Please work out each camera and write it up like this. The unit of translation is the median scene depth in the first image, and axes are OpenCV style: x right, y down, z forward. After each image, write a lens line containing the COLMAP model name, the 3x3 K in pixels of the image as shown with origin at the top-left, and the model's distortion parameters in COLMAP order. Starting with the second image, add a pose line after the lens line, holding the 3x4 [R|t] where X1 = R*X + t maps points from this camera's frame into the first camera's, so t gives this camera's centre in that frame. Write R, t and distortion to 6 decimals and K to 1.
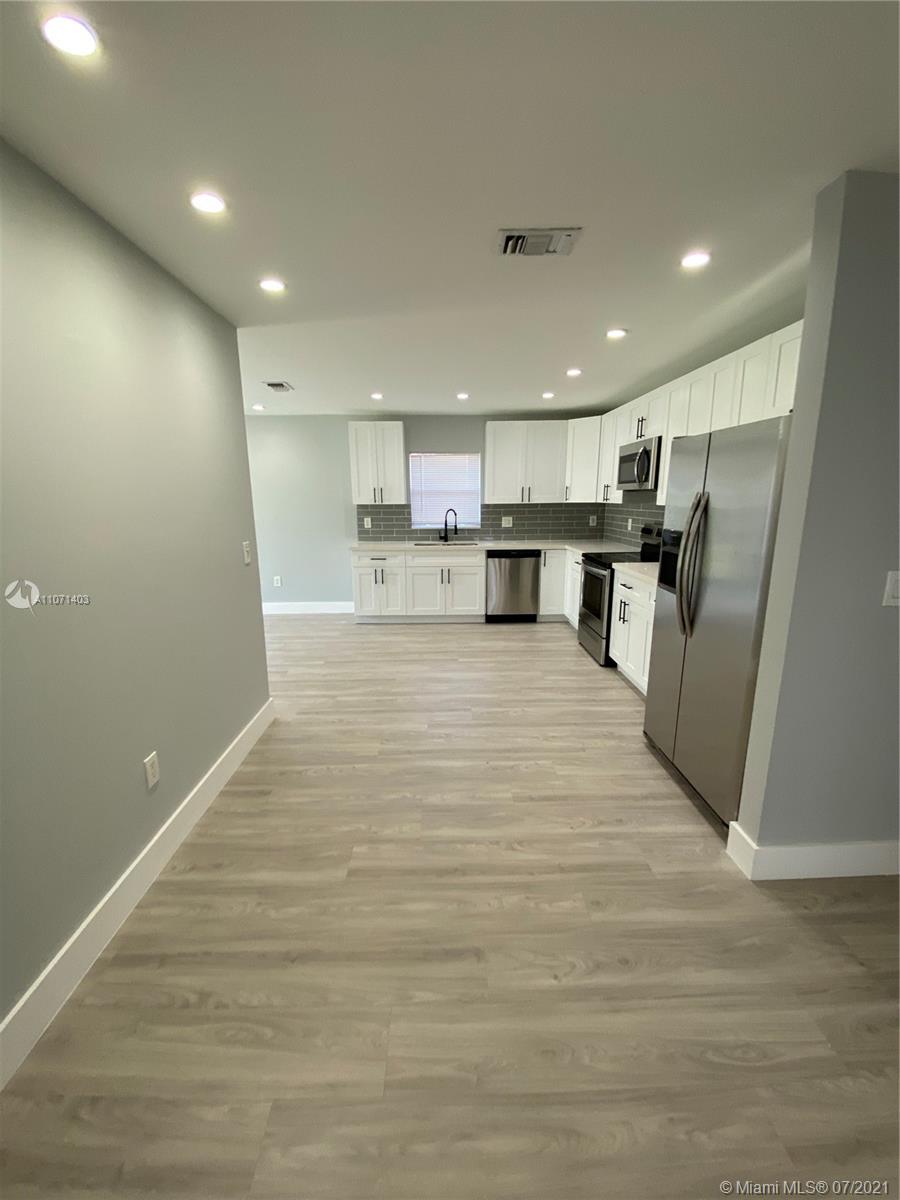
lens RADIAL K [[485.5, 0, 450.0], [0, 485.5, 600.0], [0, 0, 1]] dist [0.015509, -0.018465]
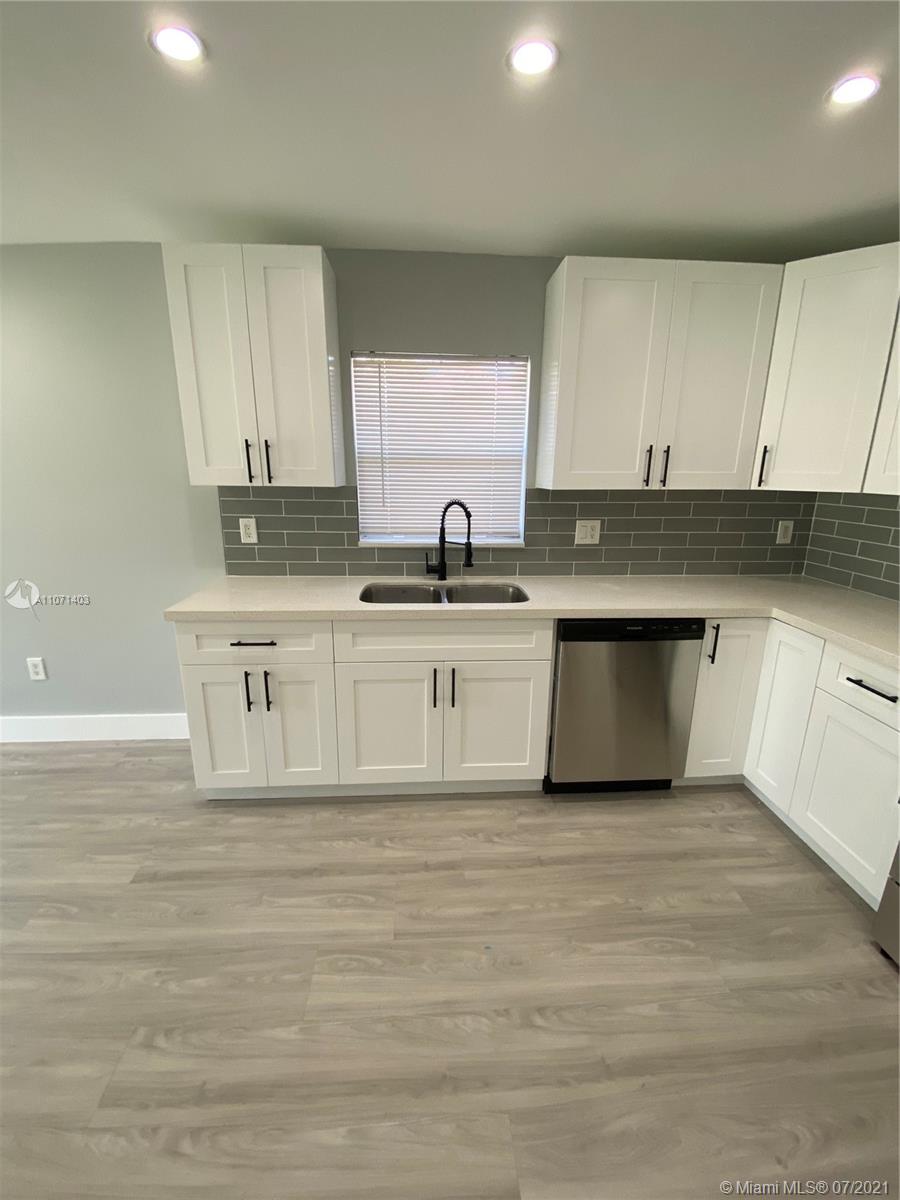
lens RADIAL K [[482.7, 0, 445.9], [0, 482.7, 593.6], [0, 0, 1]] dist [0.013393, -0.016848]
pose [[0.999254, 0.008568, 0.037662, -0.021878], [-0.009791, 0.999426, 0.032416, -0.128986], [-0.037363, -0.032761, 0.998765, 0.628834]]
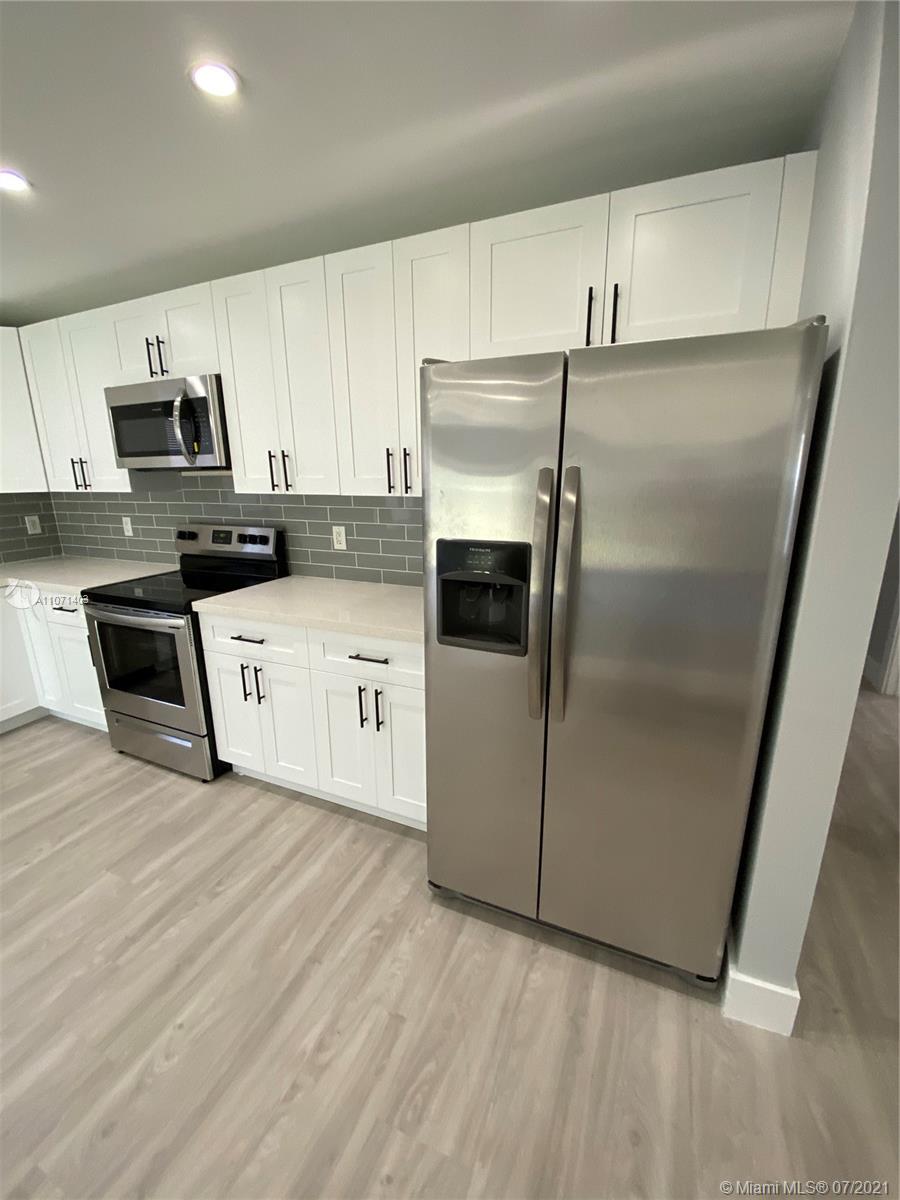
lens RADIAL K [[485.5, 0, 450.0], [0, 485.5, 600.0], [0, 0, 1]] dist [0.015509, -0.018465]
pose [[0.423061, -0.219855, 0.879024, -0.015227], [0.194798, 0.969501, 0.148731, -0.073923], [-0.884914, 0.108310, 0.452986, 0.356208]]
